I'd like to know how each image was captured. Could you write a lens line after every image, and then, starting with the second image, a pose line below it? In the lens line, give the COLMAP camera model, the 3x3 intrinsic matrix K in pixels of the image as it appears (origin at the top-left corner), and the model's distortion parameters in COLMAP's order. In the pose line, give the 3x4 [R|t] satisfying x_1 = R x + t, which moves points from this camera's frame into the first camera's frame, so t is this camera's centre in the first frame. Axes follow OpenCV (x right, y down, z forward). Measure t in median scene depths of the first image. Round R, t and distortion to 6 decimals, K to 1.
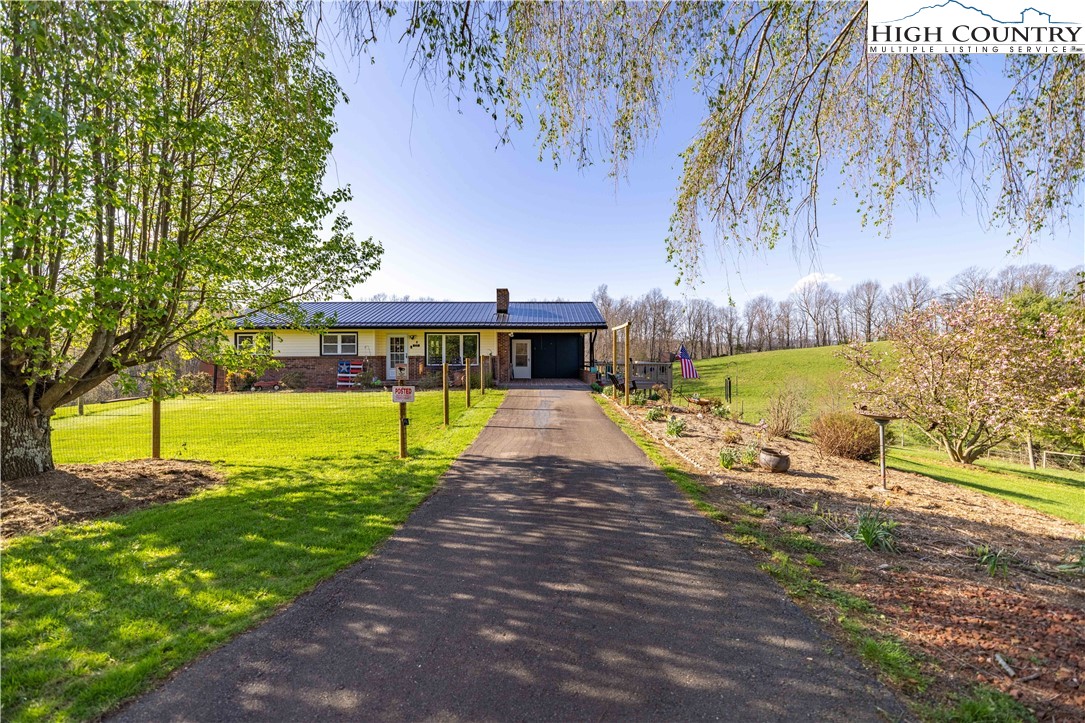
lens RADIAL K [[456.3, 0, 541.0], [0, 456.3, 356.1], [0, 0, 1]] dist [-0.003253, 0.000015]
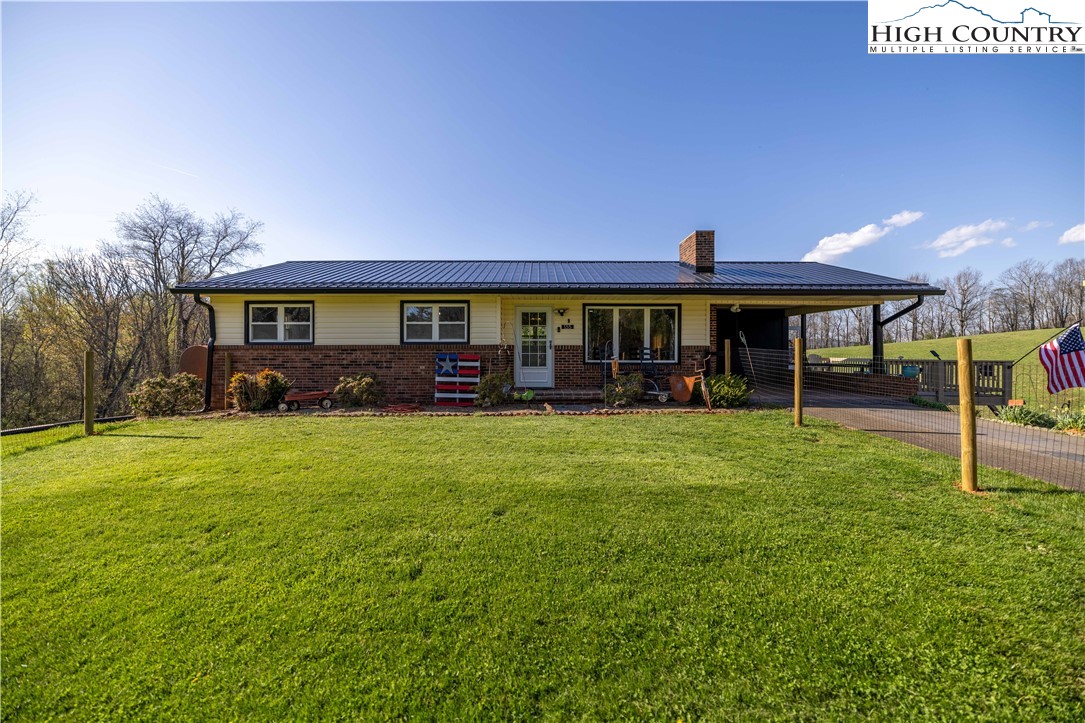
lens RADIAL K [[456.3, 0, 543.4], [0, 456.3, 357.1], [0, 0, 1]] dist [-0.003253, 0.000015]
pose [[0.999993, 0.003606, -0.000659, -0.298621], [-0.003603, 0.999982, 0.004751, 0.011419], [0.000676, -0.004748, 0.999988, 0.432085]]
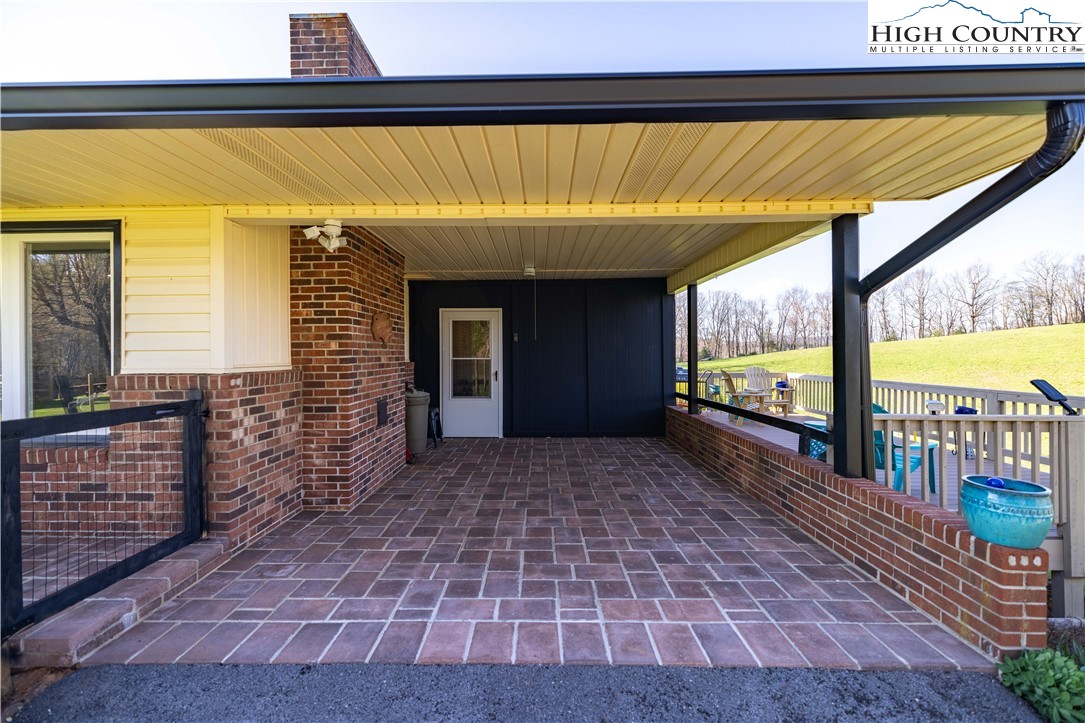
lens RADIAL K [[456.3, 0, 541.5], [0, 456.3, 356.2], [0, 0, 1]] dist [-0.003253, 0.000015]
pose [[0.999940, -0.002629, -0.010654, 0.008660], [0.002666, 0.999991, 0.003413, -0.006835], [0.010645, -0.003441, 0.999937, 0.836345]]
